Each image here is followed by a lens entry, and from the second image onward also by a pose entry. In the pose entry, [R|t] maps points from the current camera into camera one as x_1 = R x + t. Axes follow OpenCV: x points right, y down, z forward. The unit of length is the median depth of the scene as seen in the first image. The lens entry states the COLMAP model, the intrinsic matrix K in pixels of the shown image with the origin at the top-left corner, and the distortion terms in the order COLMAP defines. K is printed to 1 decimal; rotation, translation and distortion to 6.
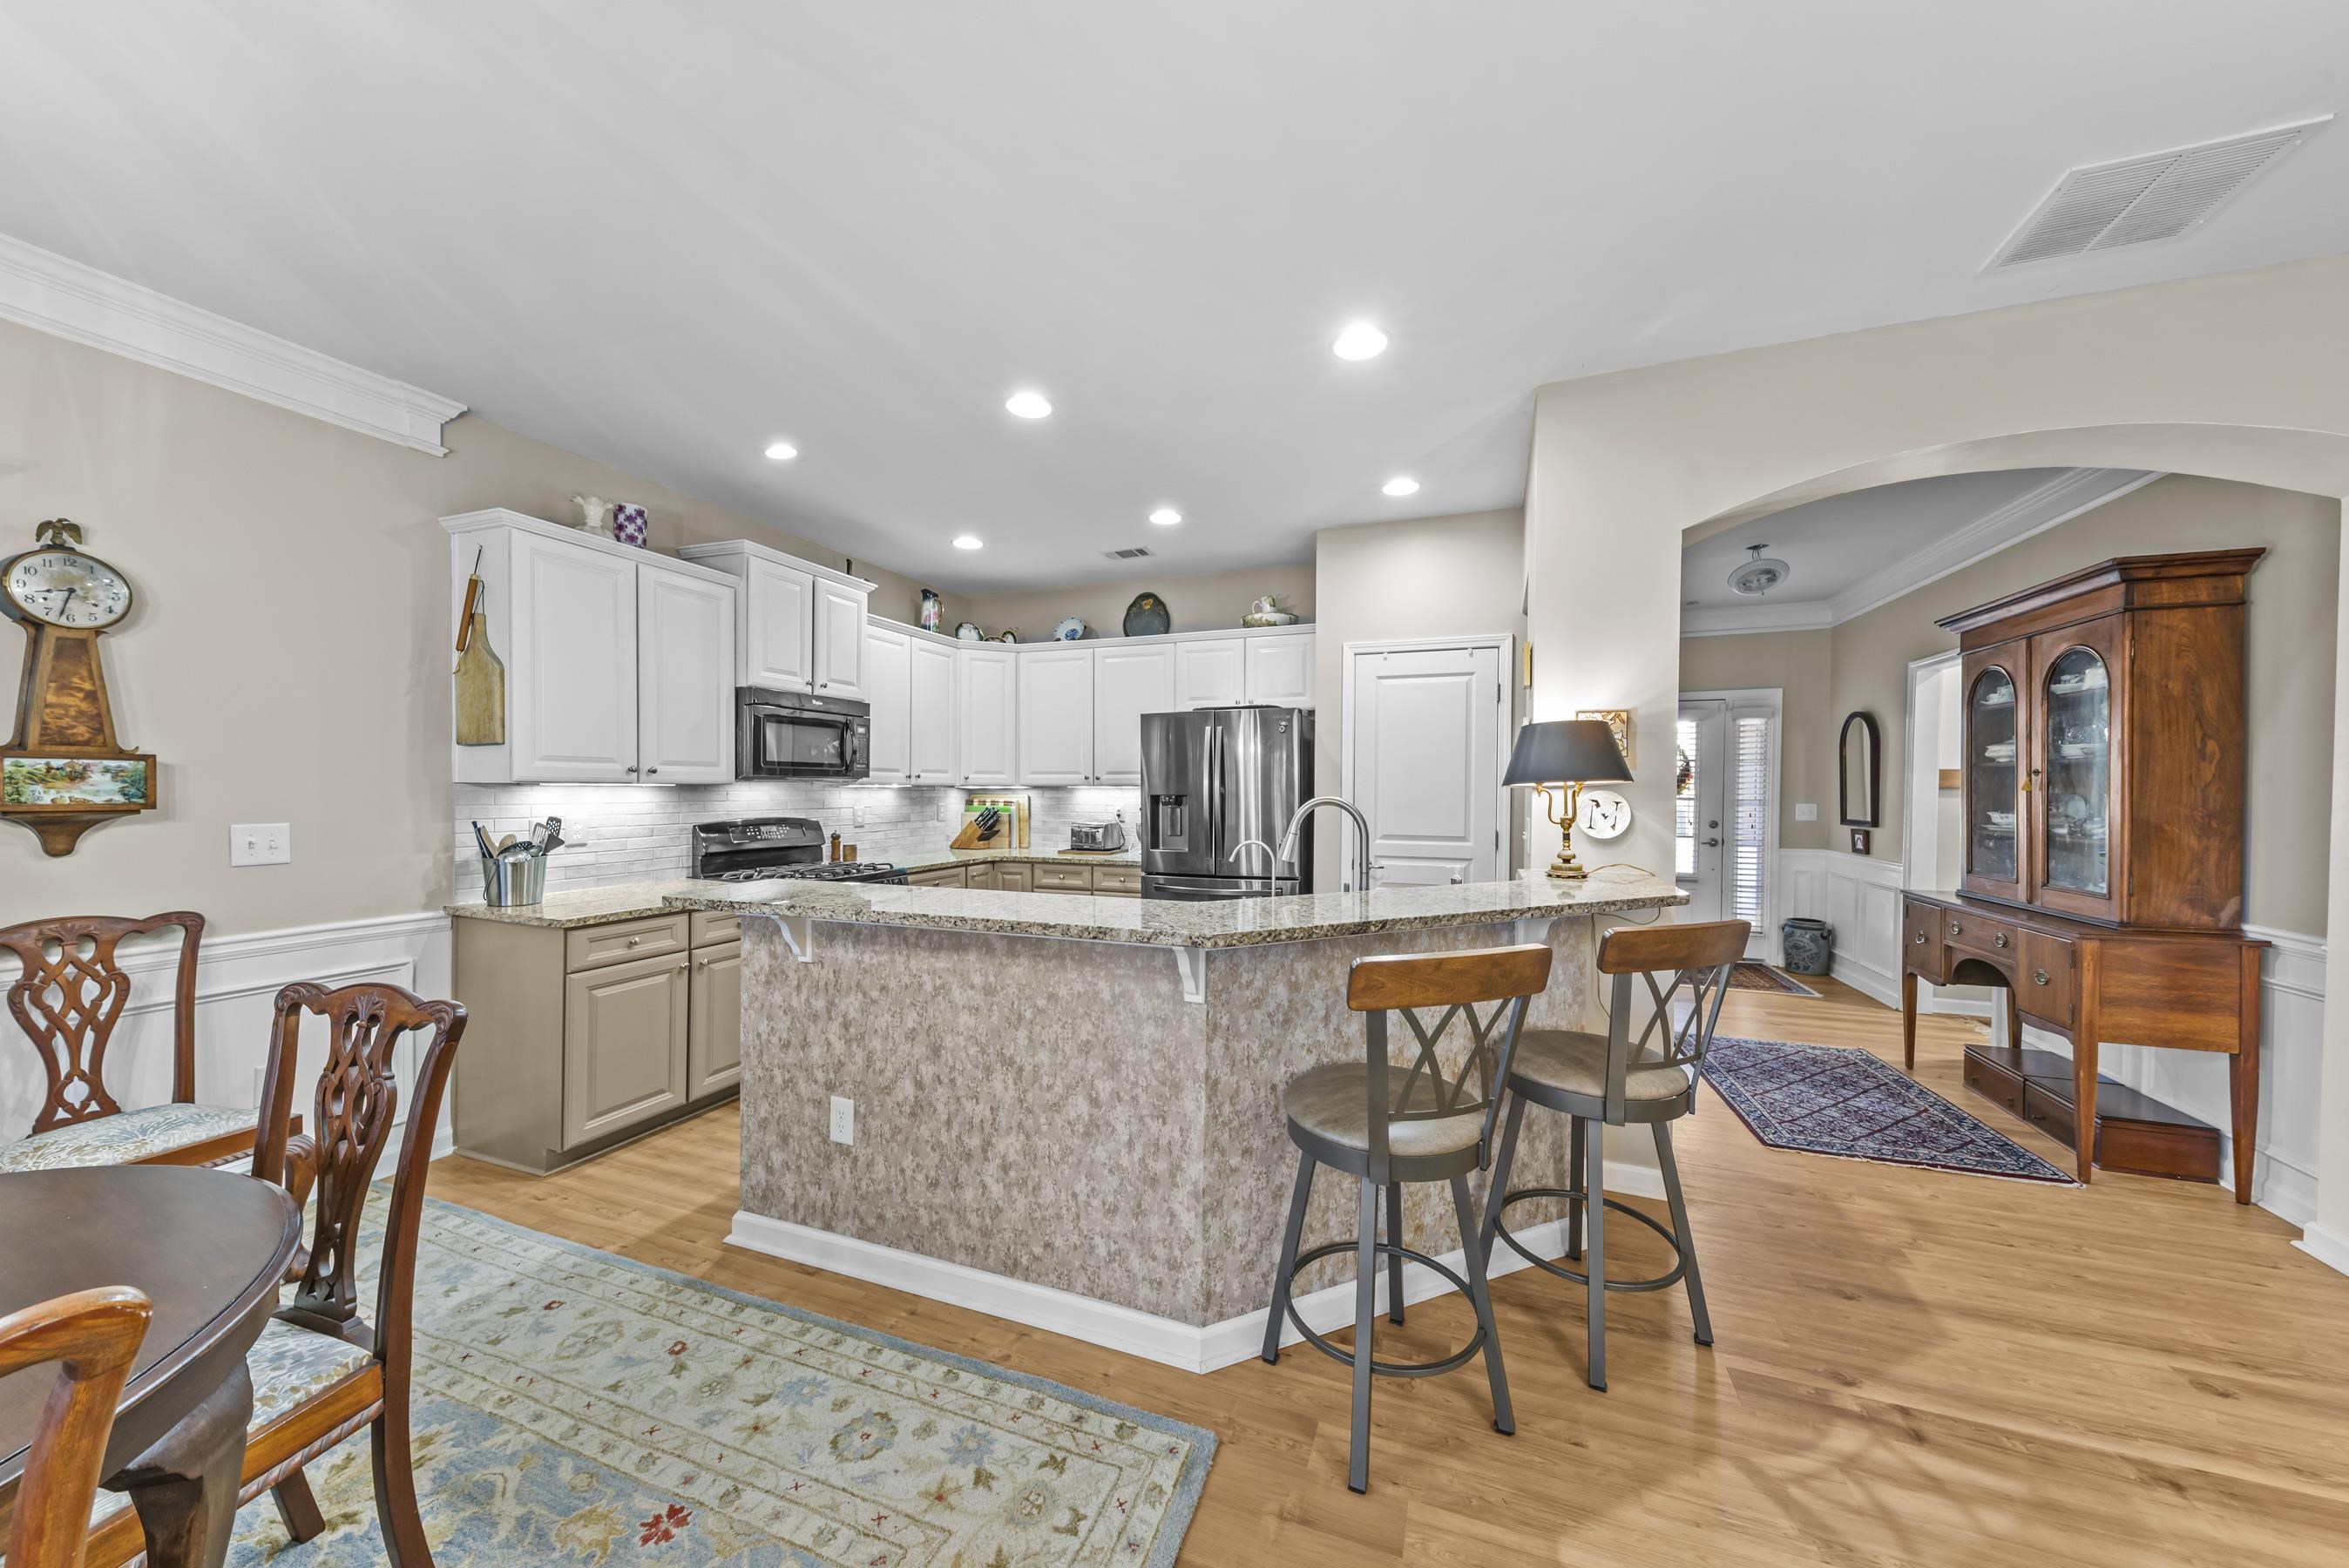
lens RADIAL K [[831.5, 0, 1167.6], [0, 831.5, 788.2], [0, 0, 1]] dist [0.002690, -0.000038]
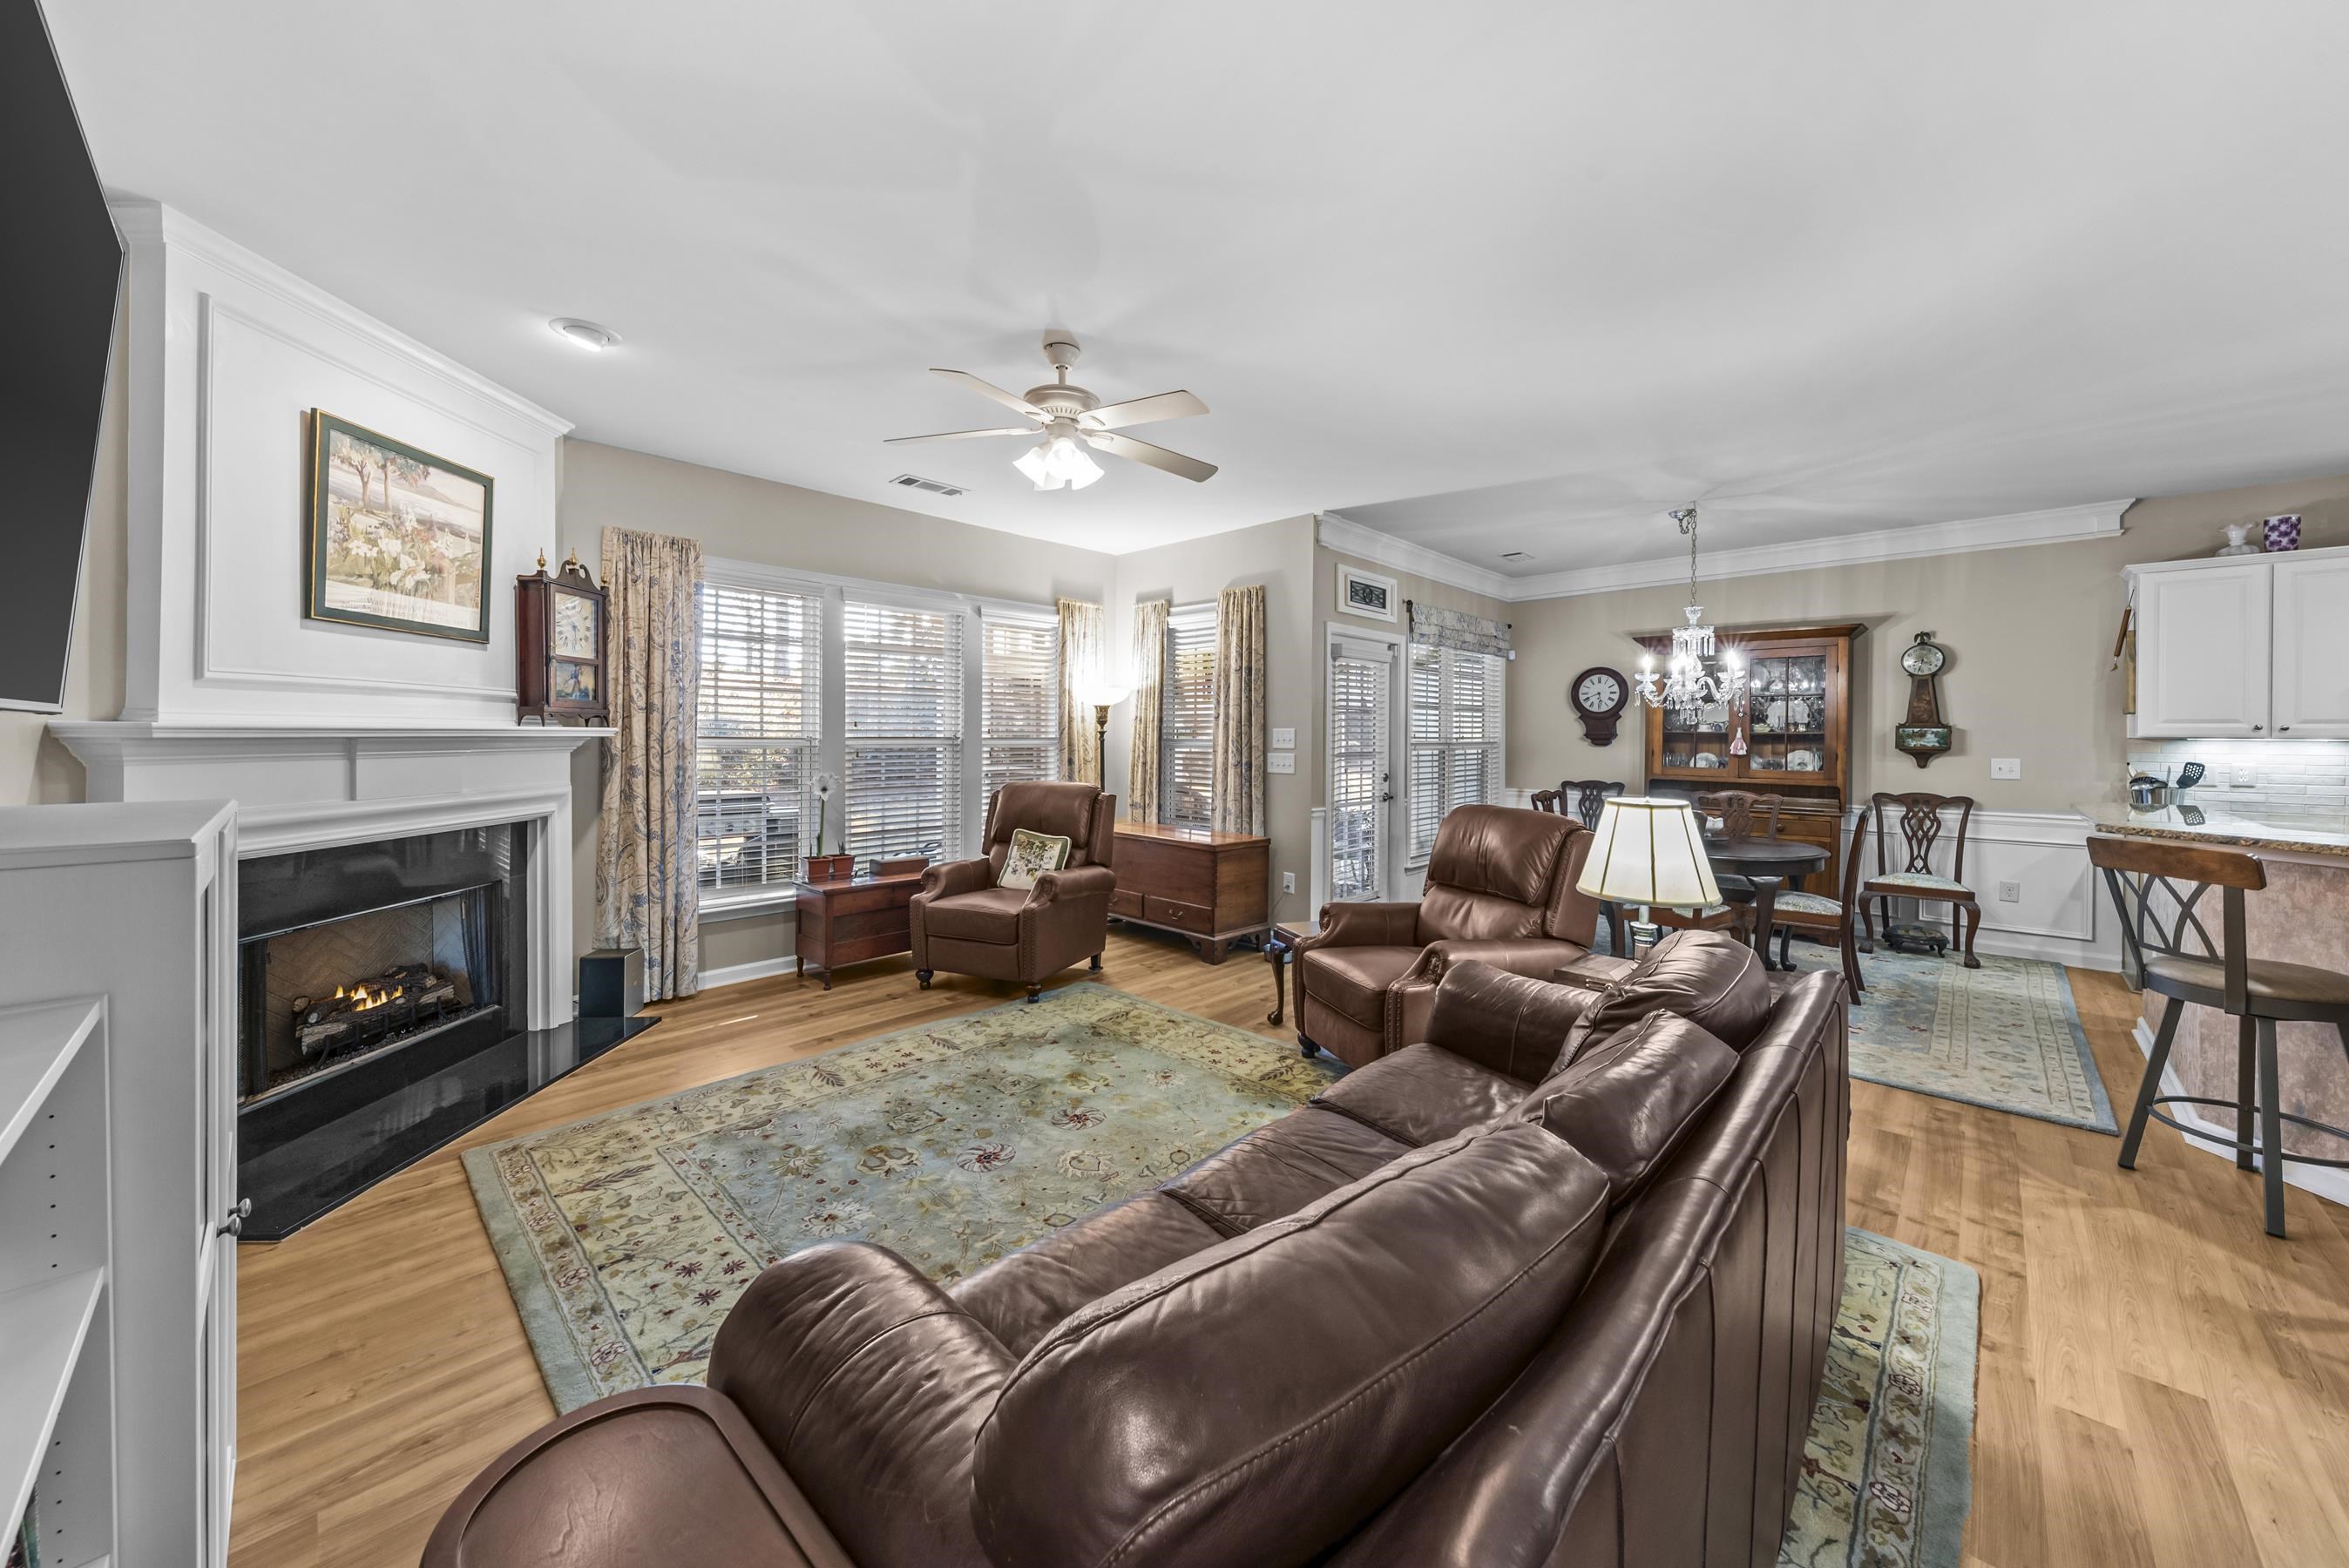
lens RADIAL K [[831.5, 0, 1217.8], [0, 831.5, 742.3], [0, 0, 1]] dist [0.002690, -0.000038]
pose [[-0.364701, -0.003456, -0.931118, 1.626594], [-0.013389, 0.999909, 0.001532, 0.028022], [0.931028, 0.013026, -0.364714, -0.034779]]
